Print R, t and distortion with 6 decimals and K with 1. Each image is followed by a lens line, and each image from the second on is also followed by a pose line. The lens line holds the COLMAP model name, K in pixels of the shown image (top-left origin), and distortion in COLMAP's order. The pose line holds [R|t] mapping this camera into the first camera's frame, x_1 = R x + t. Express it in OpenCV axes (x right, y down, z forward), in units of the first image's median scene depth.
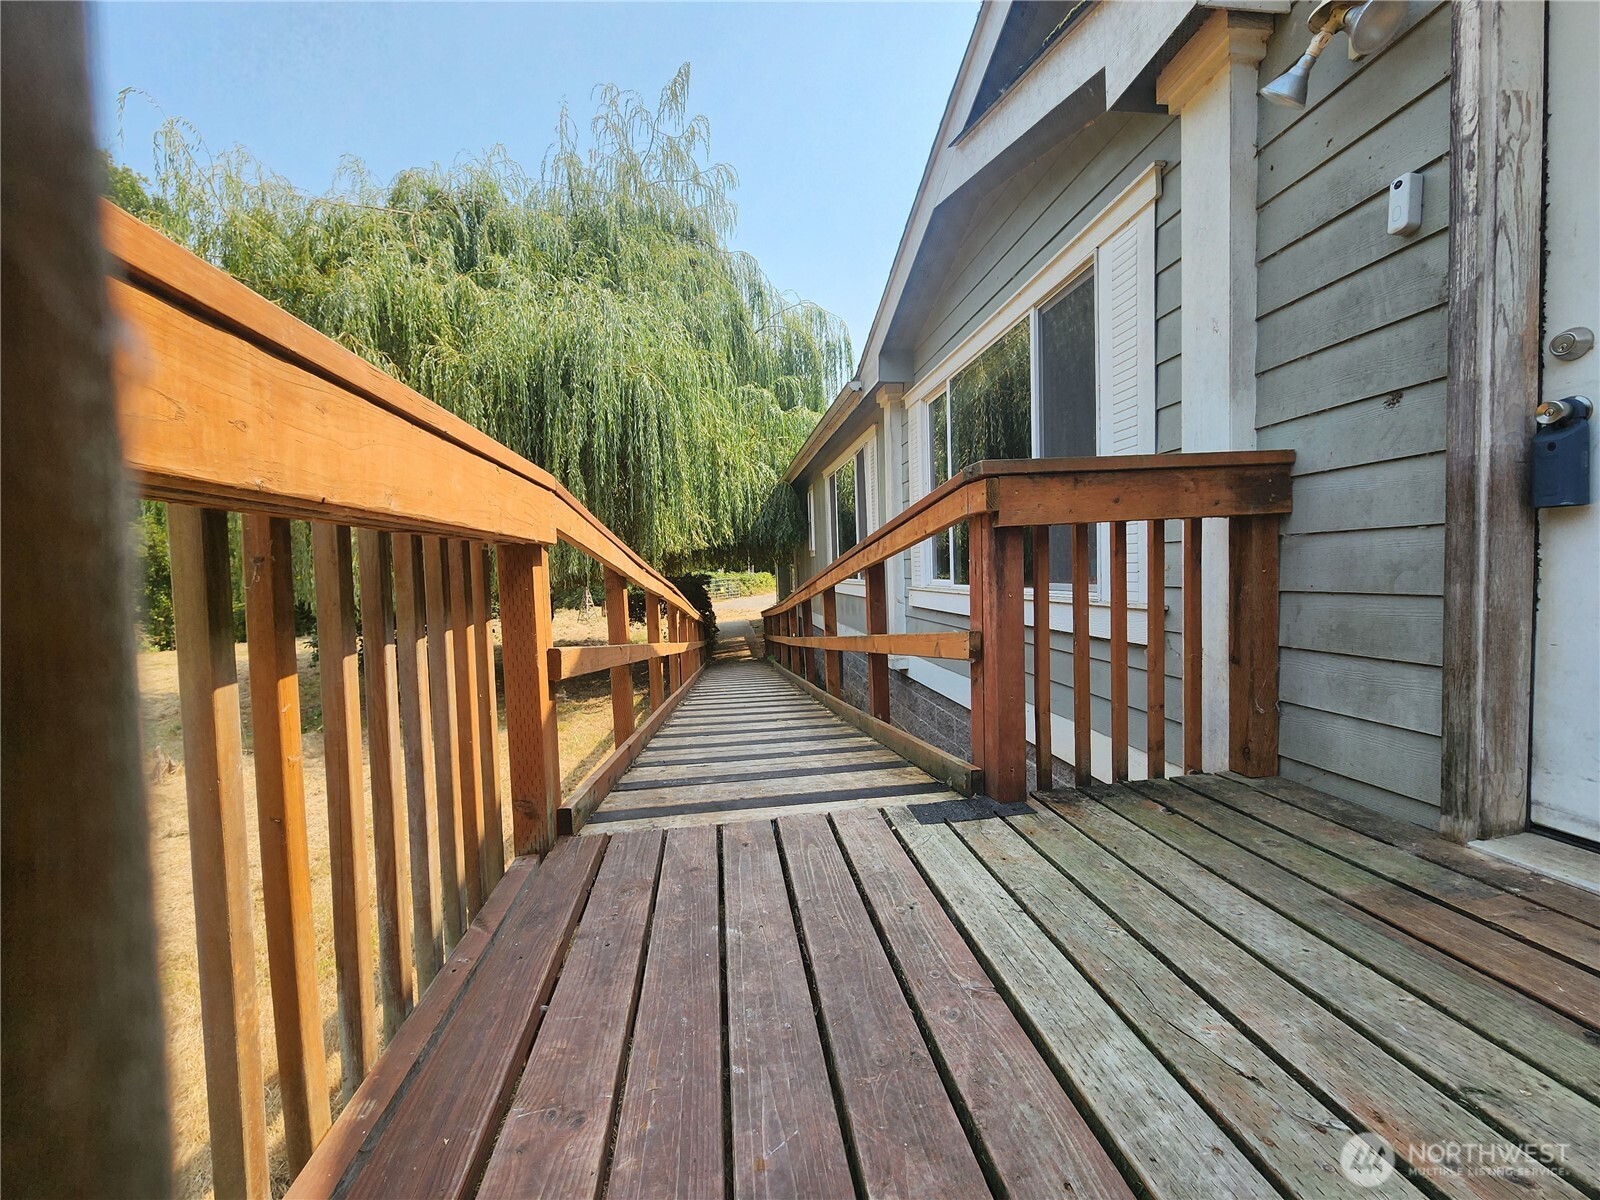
lens RADIAL K [[664.8, 0, 790.6], [0, 664.8, 597.9], [0, 0, 1]] dist [-0.001133, 0.001671]
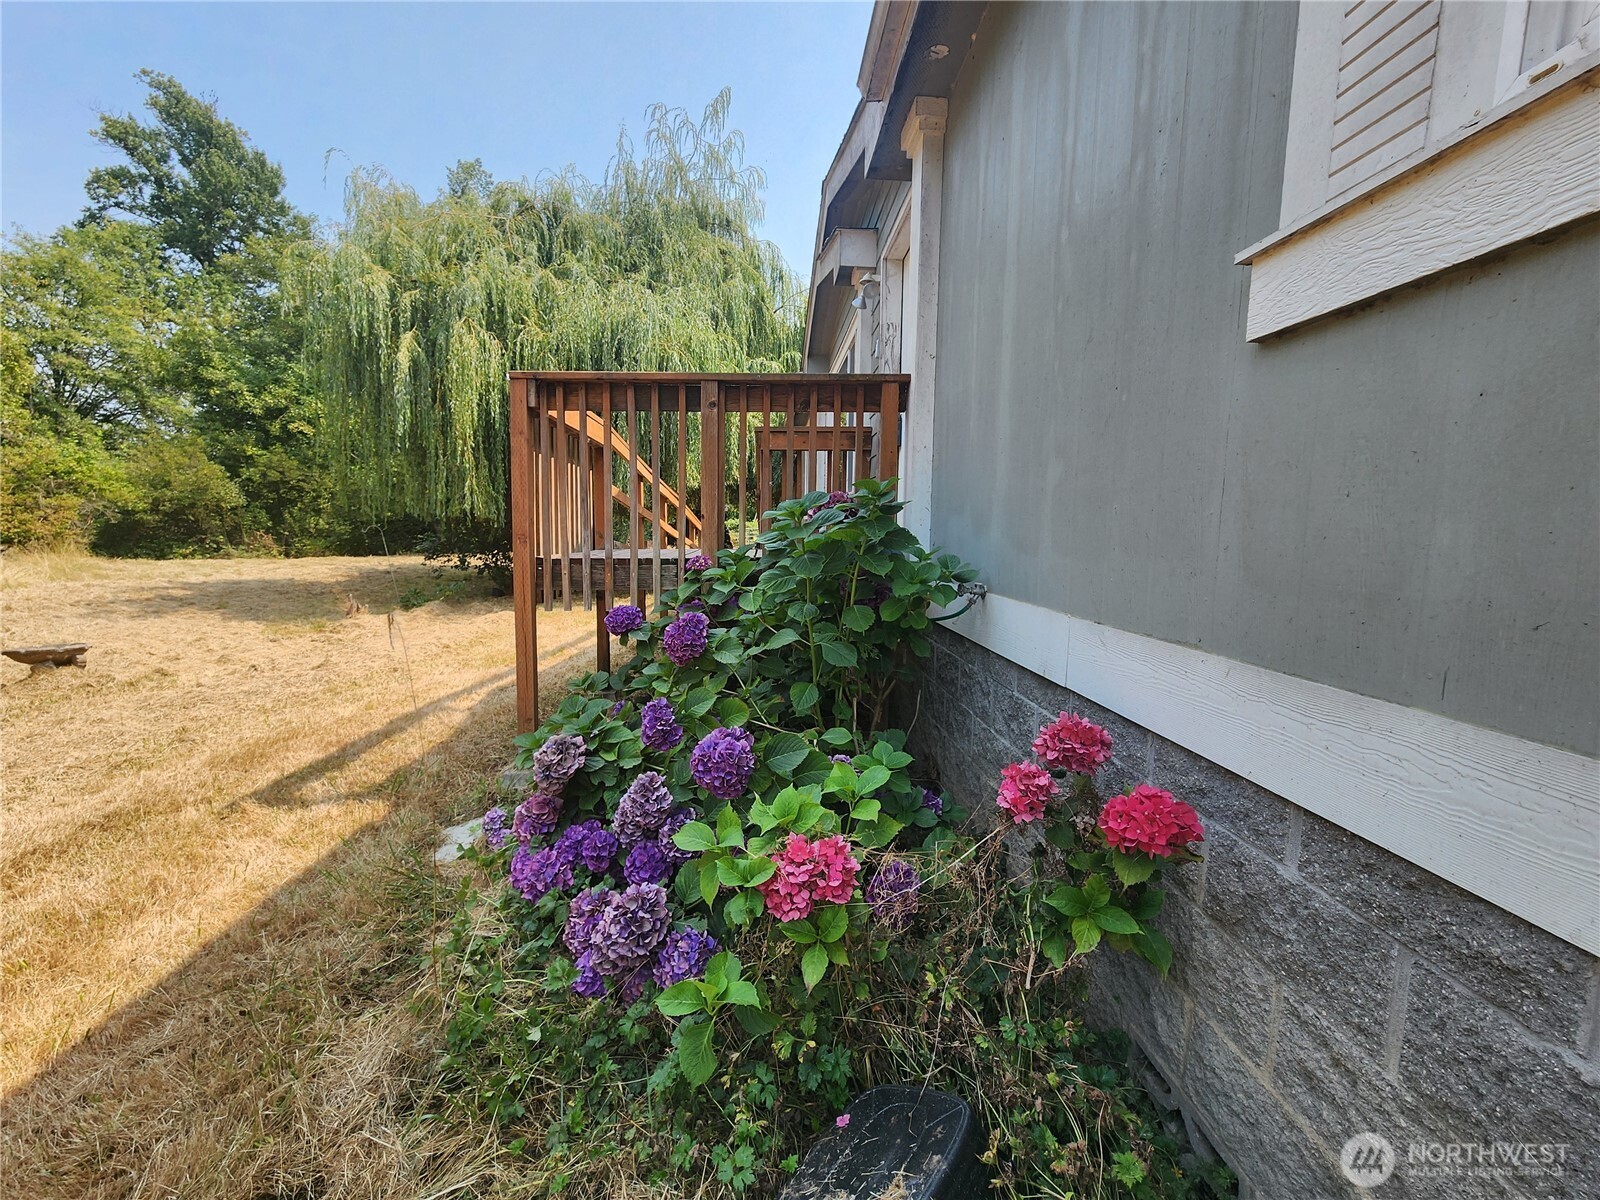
lens RADIAL K [[664.8, 0, 790.5], [0, 664.8, 599.9], [0, 0, 1]] dist [-0.001133, 0.001671]
pose [[0.996535, 0.054117, -0.063165, 0.104229], [-0.050028, 0.996656, 0.064610, 0.055150], [0.066450, -0.061226, 0.995909, -0.297249]]
